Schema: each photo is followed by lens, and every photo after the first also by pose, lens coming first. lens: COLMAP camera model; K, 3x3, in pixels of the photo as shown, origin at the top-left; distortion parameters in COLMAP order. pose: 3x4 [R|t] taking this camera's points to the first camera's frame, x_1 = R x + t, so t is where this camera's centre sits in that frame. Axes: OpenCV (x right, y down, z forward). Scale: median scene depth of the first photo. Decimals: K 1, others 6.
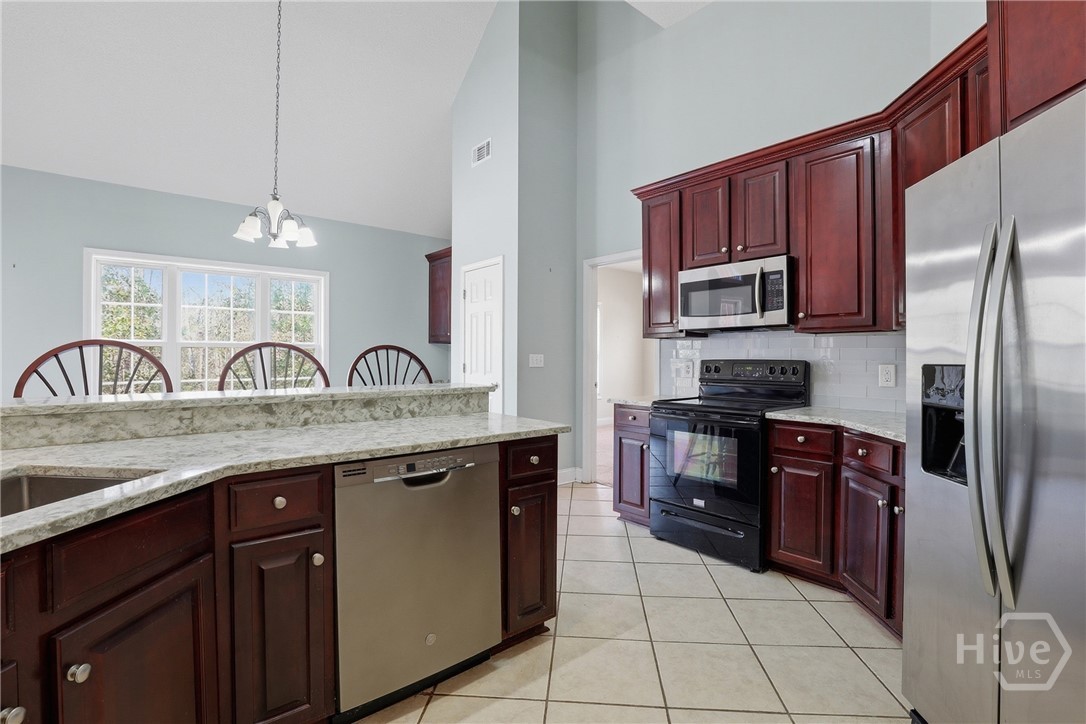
lens RADIAL K [[512.9, 0, 547.0], [0, 512.9, 365.1], [0, 0, 1]] dist [-0.001205, -0.000007]
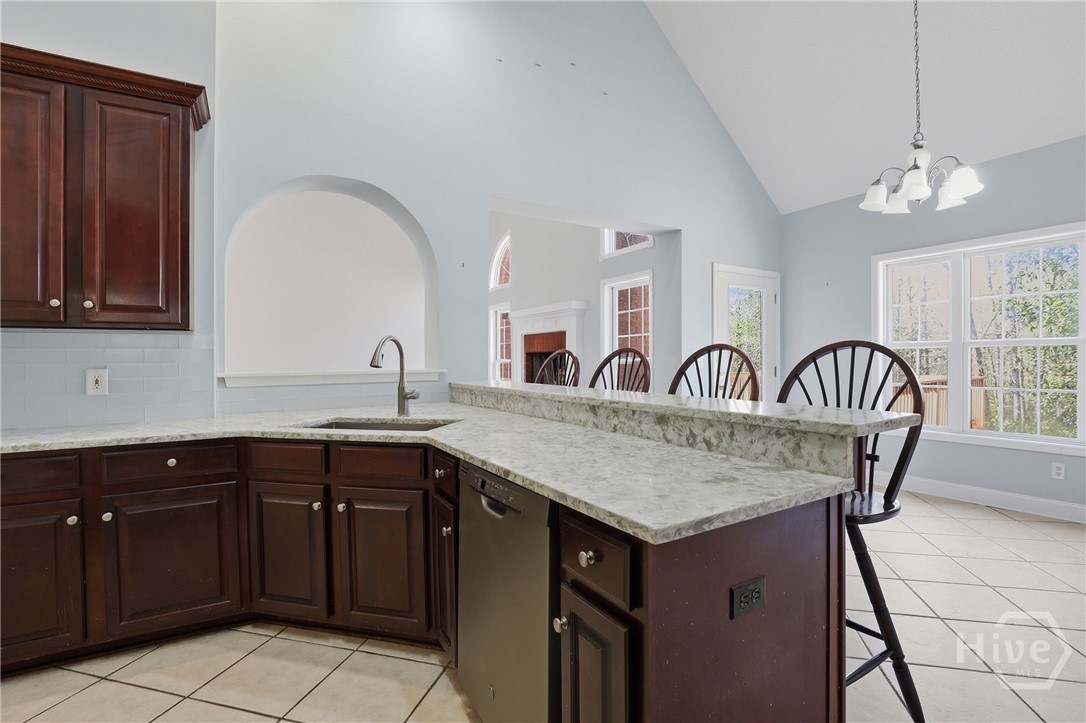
lens RADIAL K [[512.9, 0, 550.9], [0, 512.9, 355.9], [0, 0, 1]] dist [-0.001205, -0.000007]
pose [[-0.161229, -0.010848, -0.986857, 0.394551], [-0.013876, 0.999866, -0.008724, -0.011646], [0.986819, 0.012287, -0.161358, 0.829356]]
